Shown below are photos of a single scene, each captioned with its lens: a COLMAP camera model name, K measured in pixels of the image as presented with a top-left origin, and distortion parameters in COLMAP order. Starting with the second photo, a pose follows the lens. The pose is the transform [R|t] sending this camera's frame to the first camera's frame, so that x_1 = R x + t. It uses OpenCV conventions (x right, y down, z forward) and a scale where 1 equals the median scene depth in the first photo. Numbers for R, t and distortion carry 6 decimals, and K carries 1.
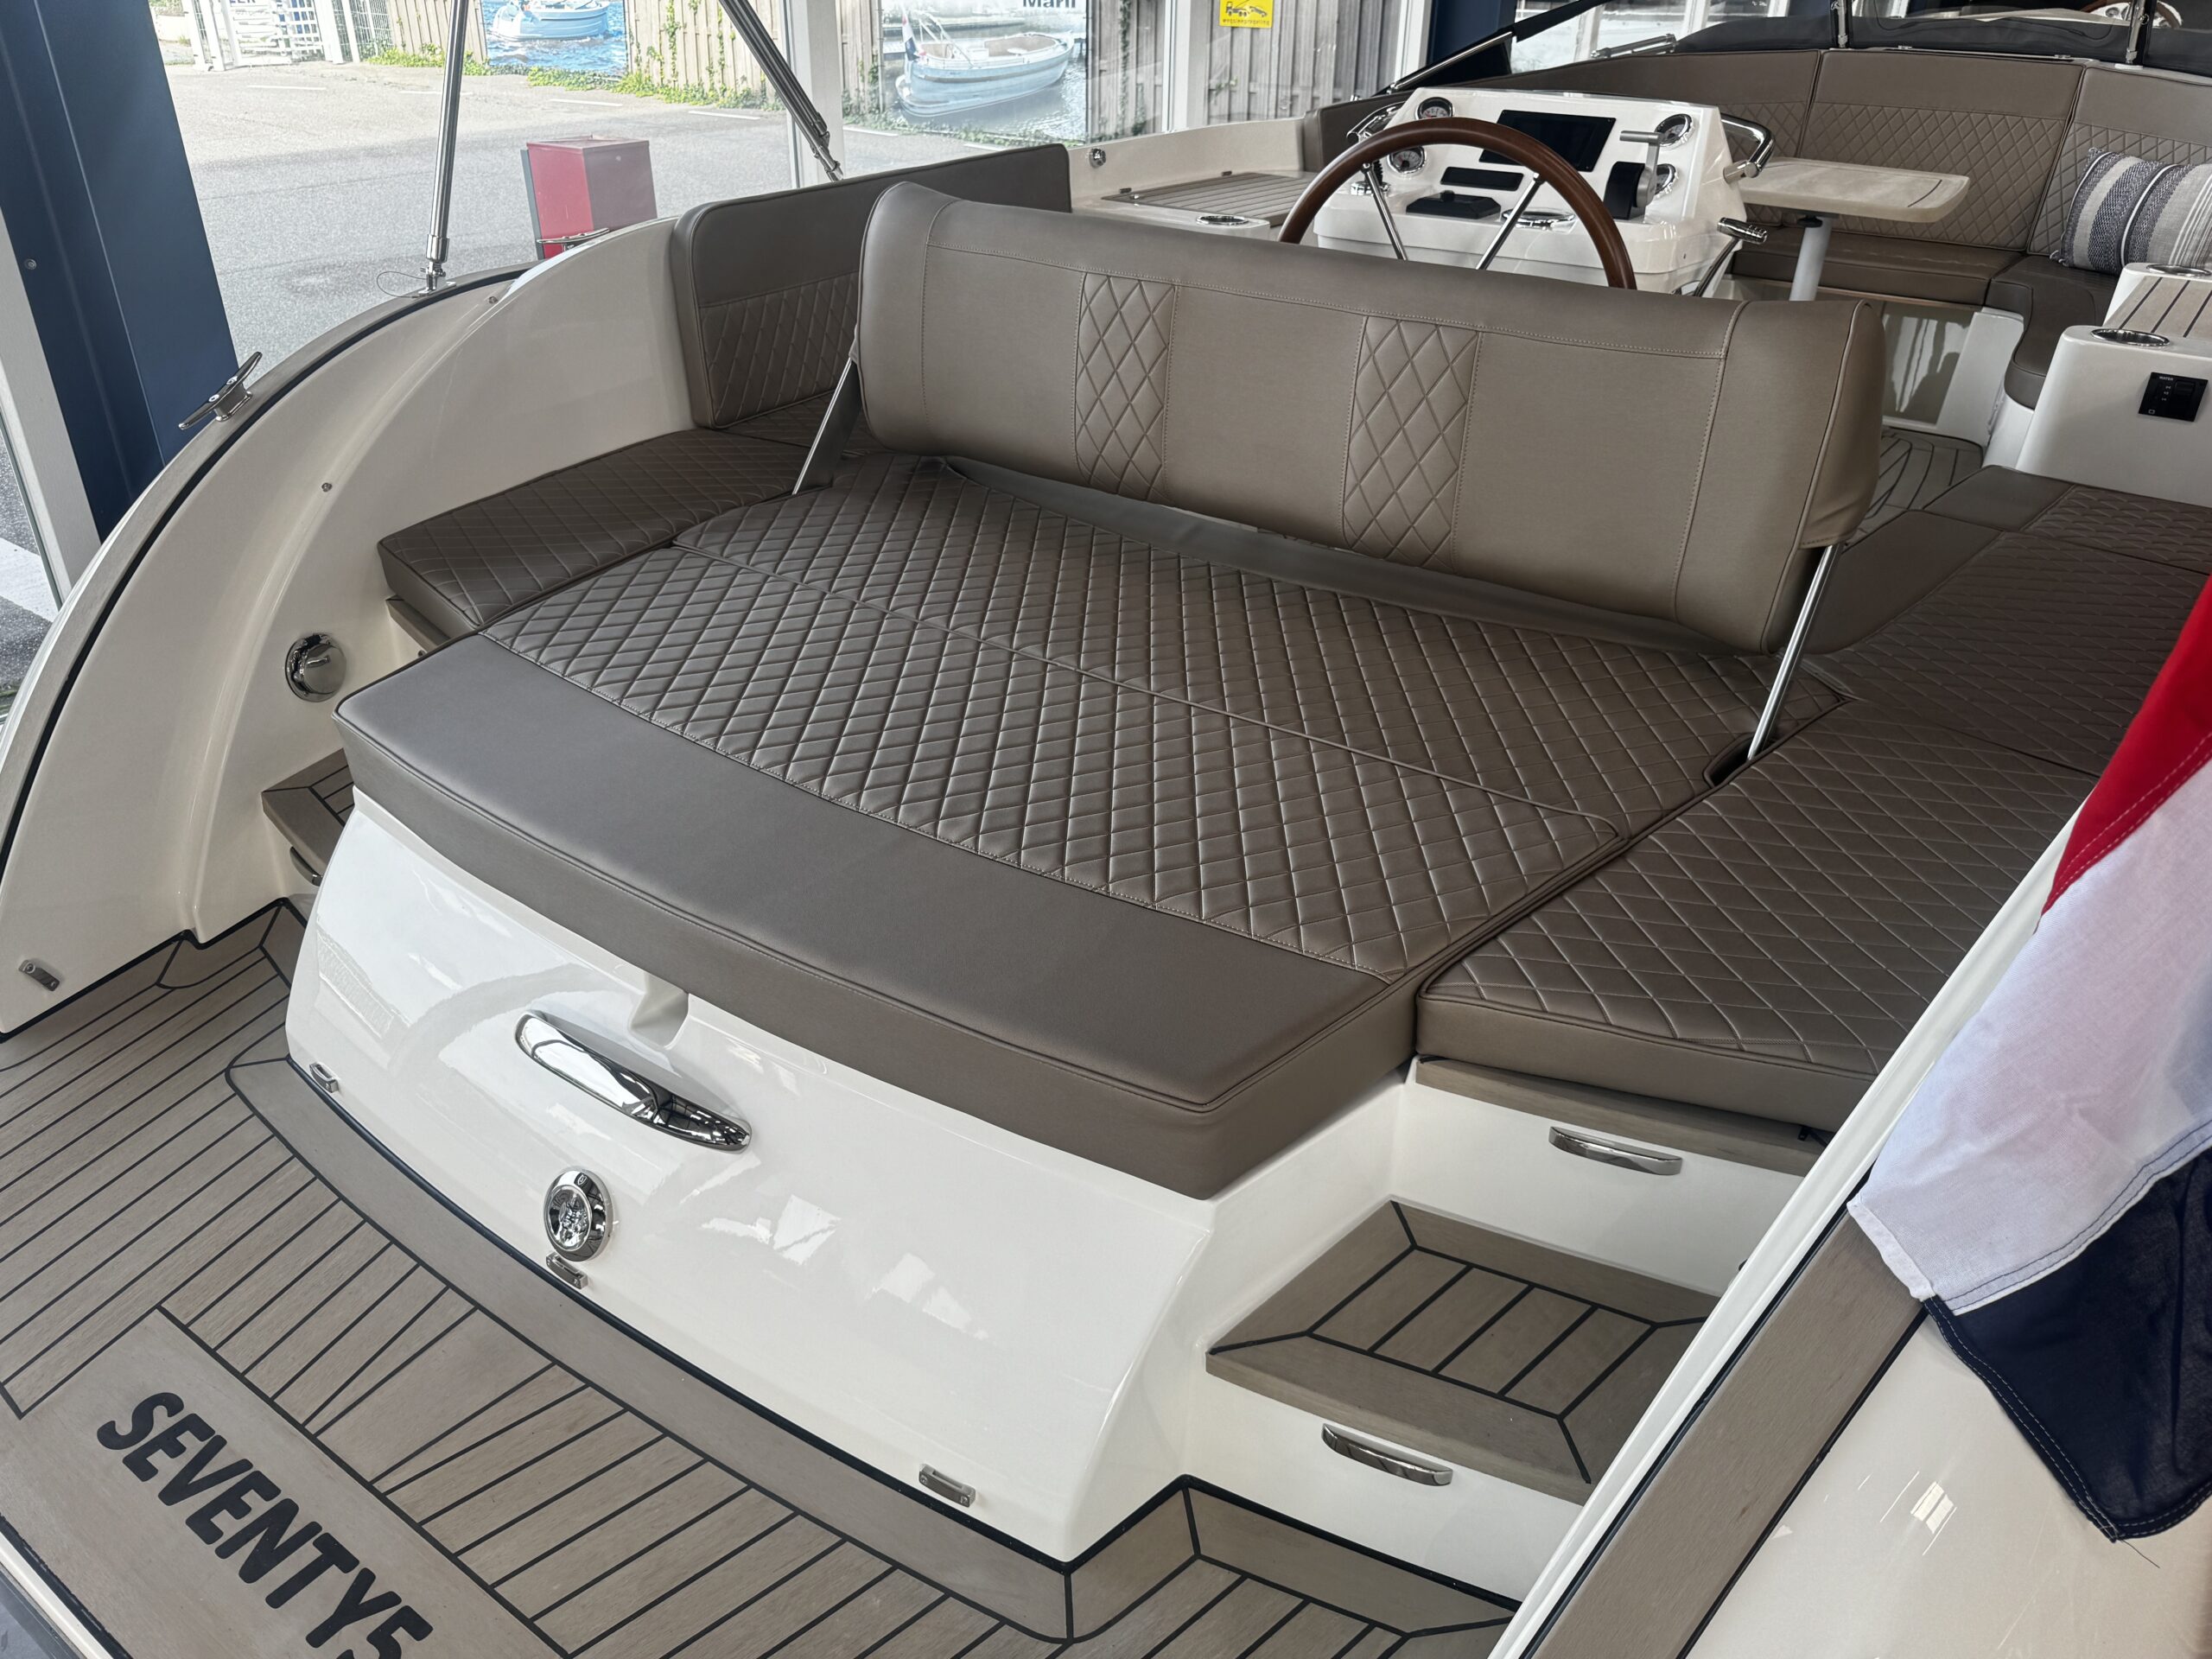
lens RADIAL K [[1638.0, 0, 1105.7], [0, 1638.0, 817.1], [0, 0, 1]] dist [-0.007555, -0.001199]
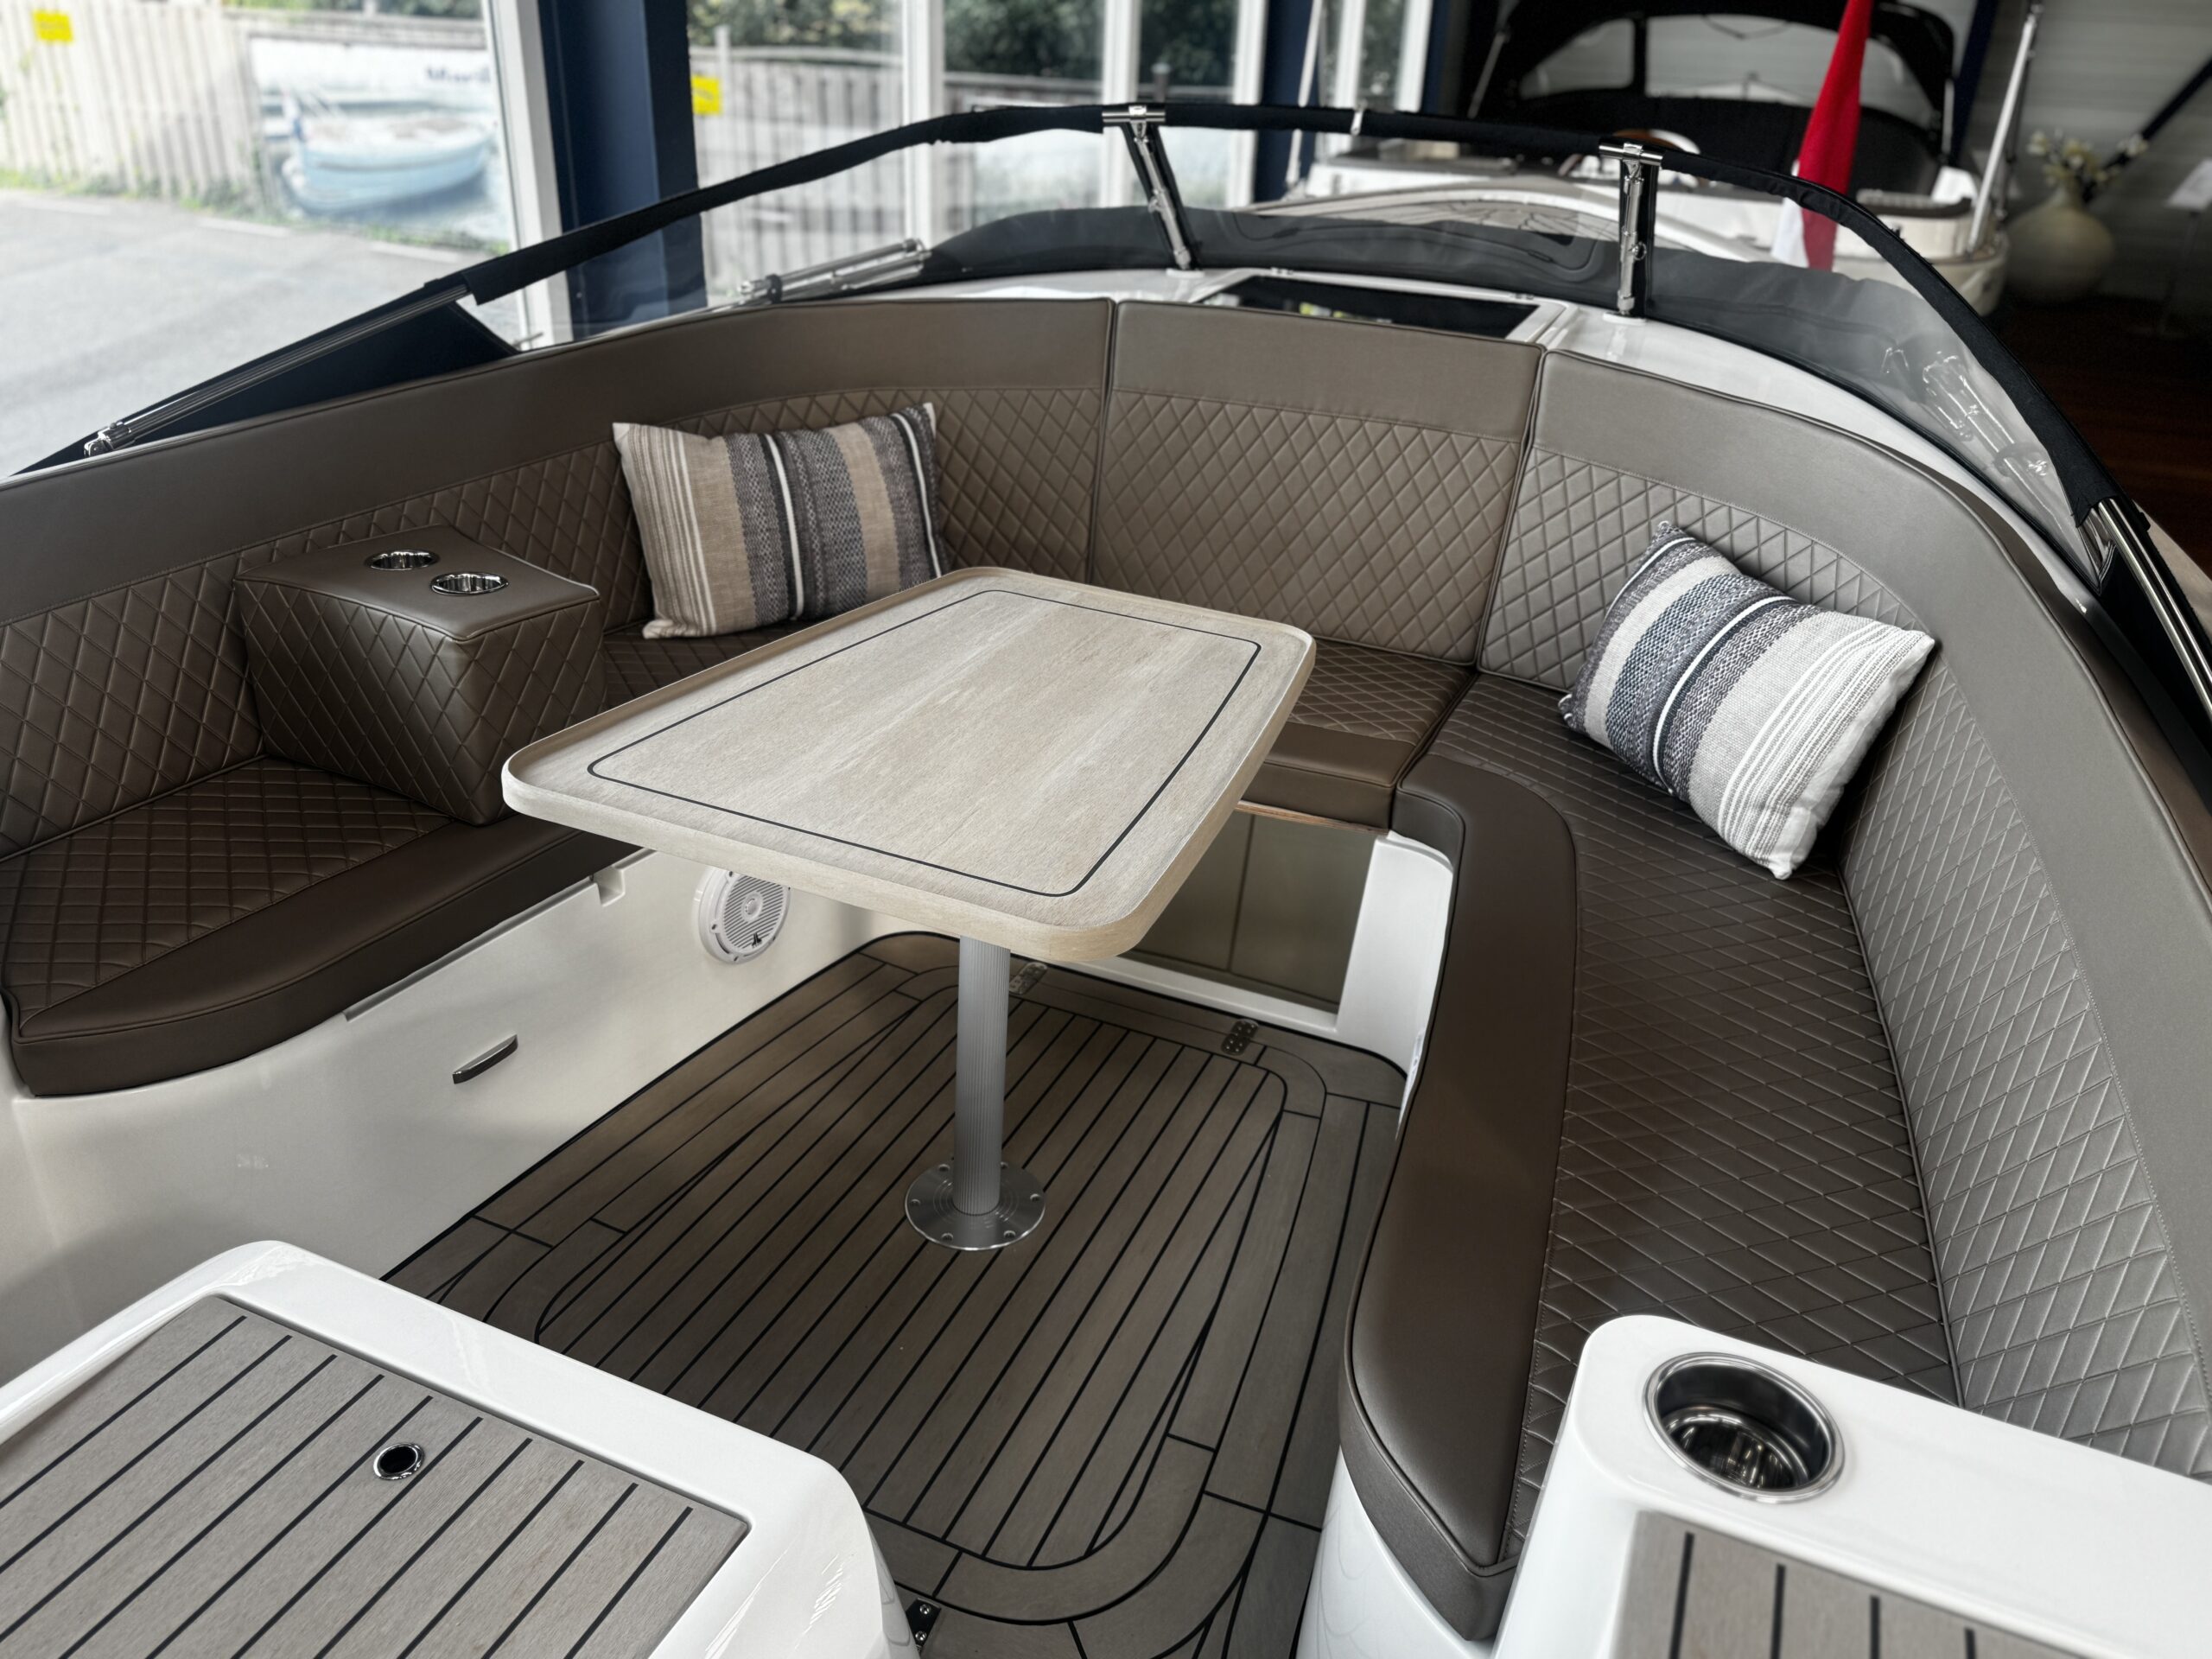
lens RADIAL K [[1630.1, 0, 1106.0], [0, 1630.1, 829.5], [0, 0, 1]] dist [0.025115, -0.031709]
pose [[0.977246, -0.072274, 0.199418, 0.398291], [0.076562, 0.996968, -0.013865, -0.359755], [-0.197811, 0.028818, 0.979816, 0.588241]]
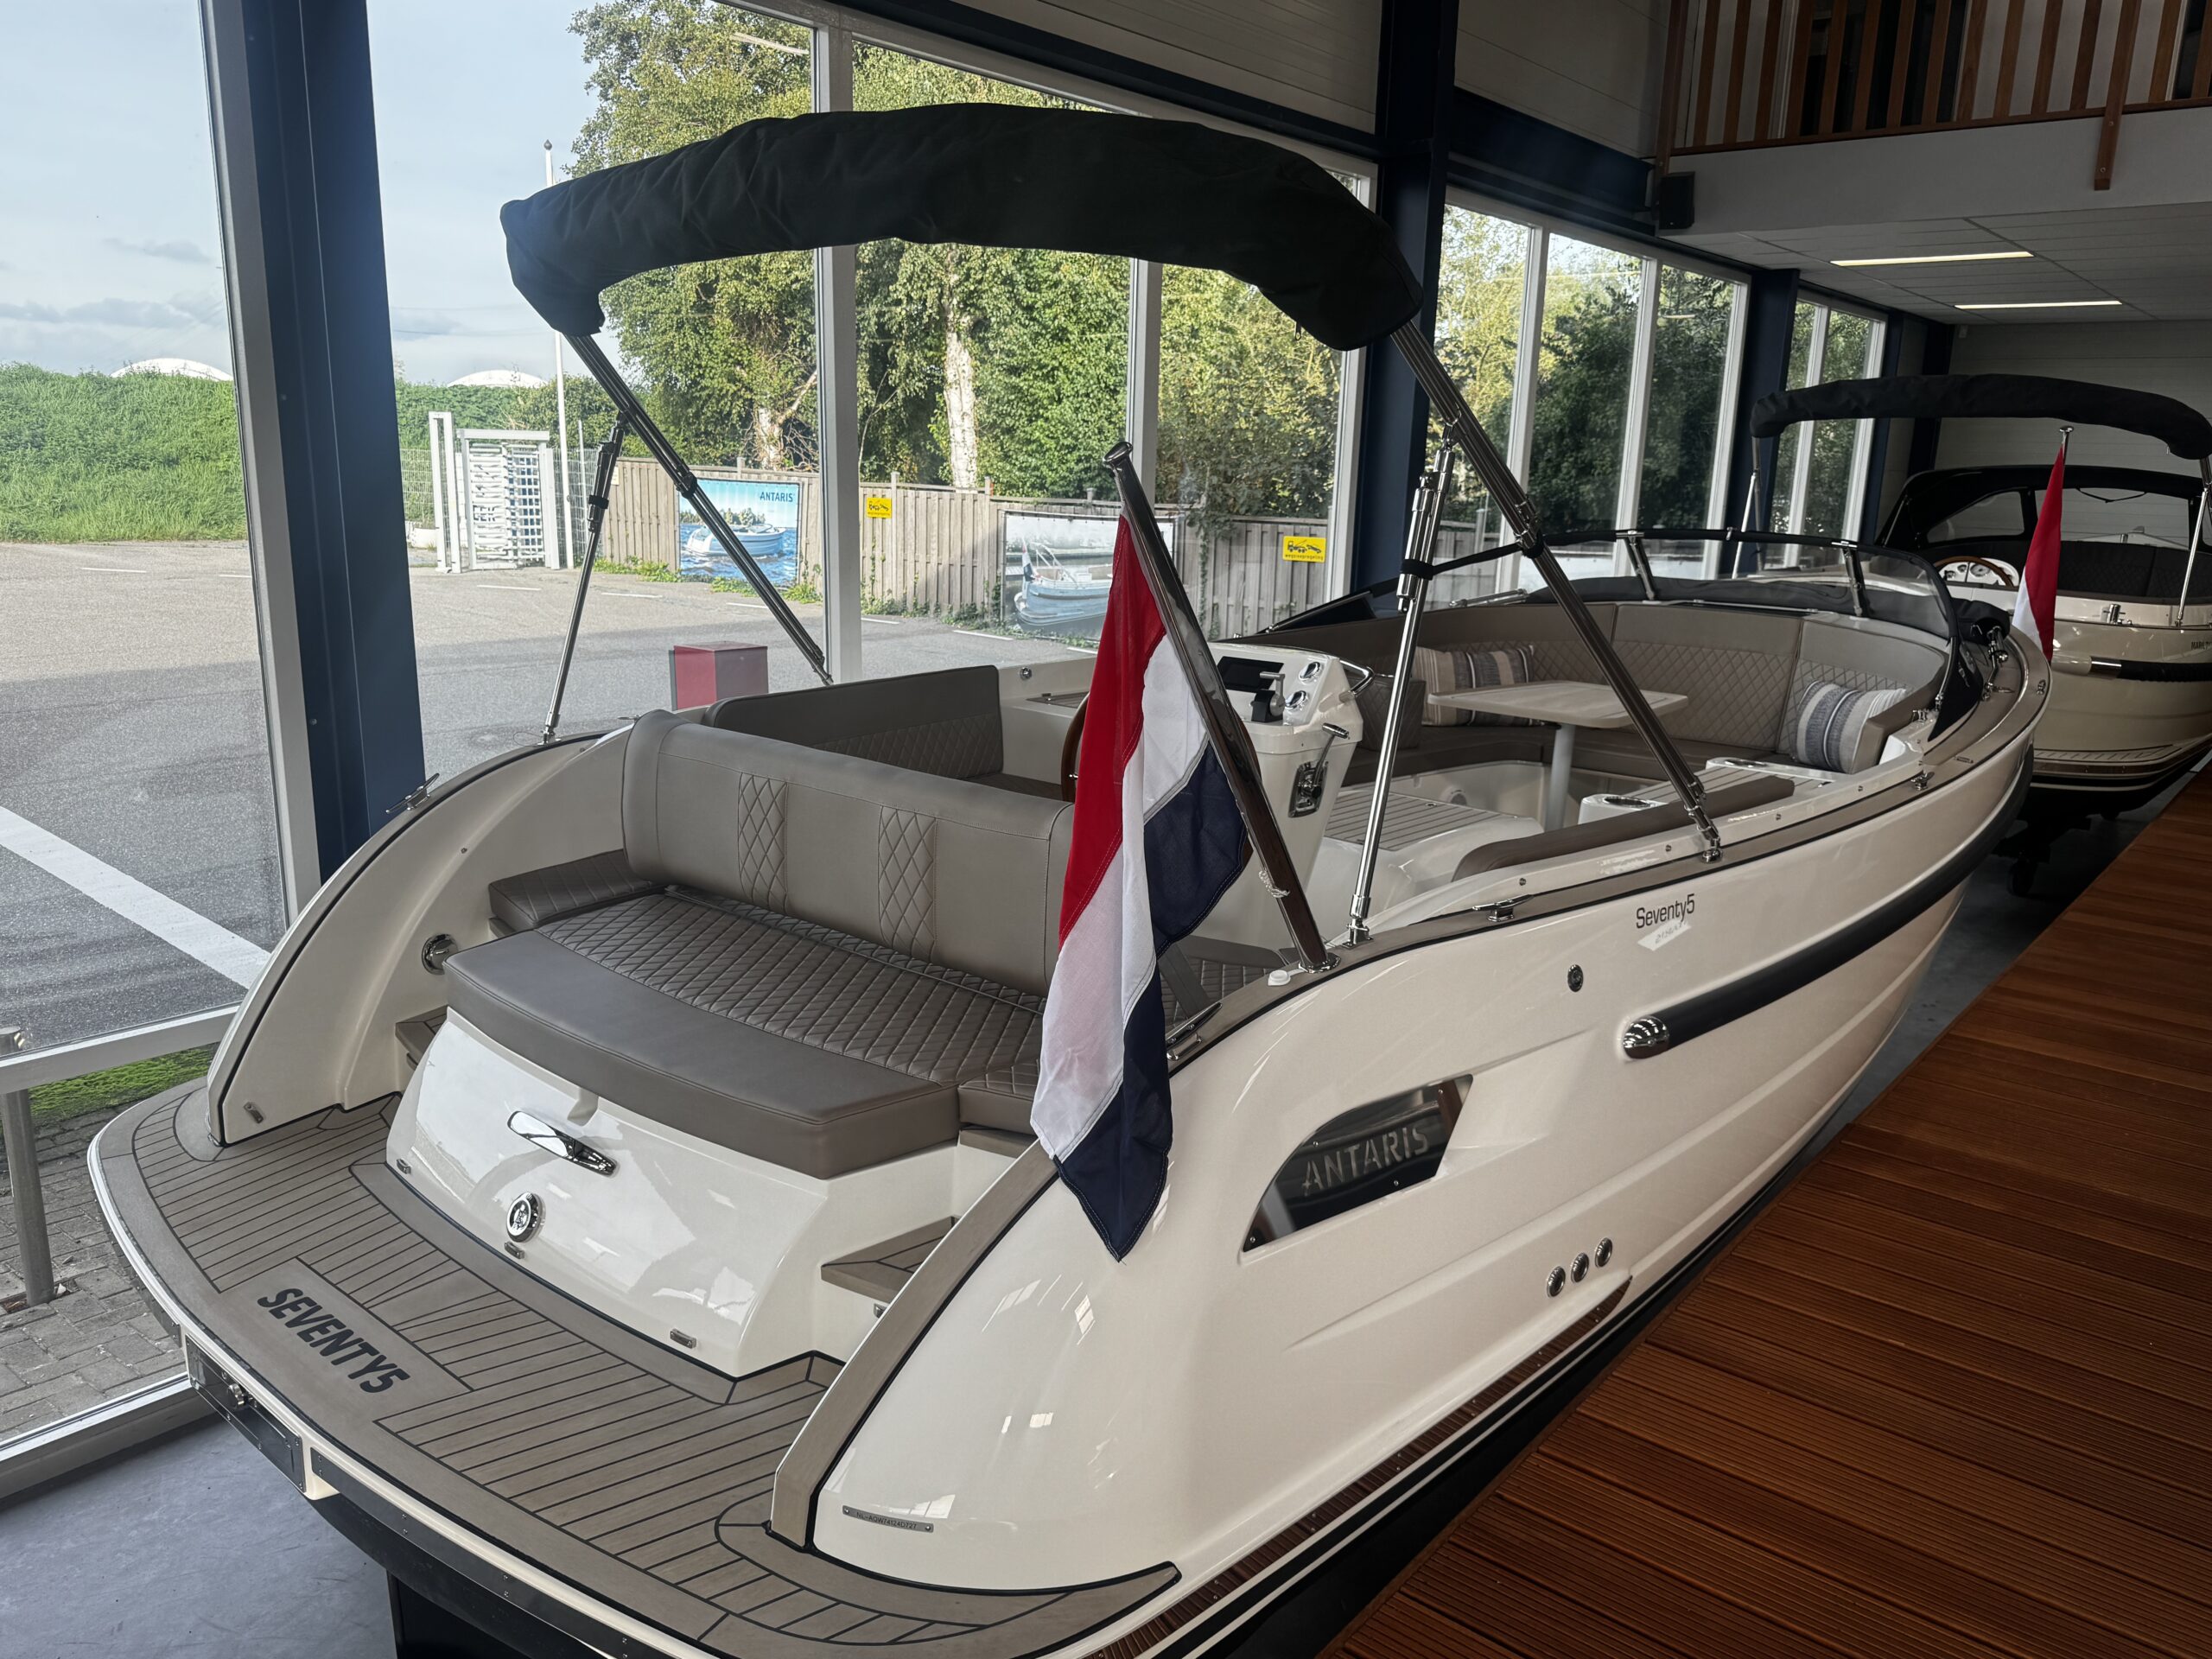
lens RADIAL K [[1599.8, 0, 1106.0], [0, 1599.8, 829.5], [0, 0, 1]] dist [0.142802, -0.258881]
pose [[0.996240, 0.030632, -0.081036, 0.174504], [-0.051500, 0.961580, -0.269649, 0.107258], [0.069663, 0.272809, 0.959543, -0.313020]]
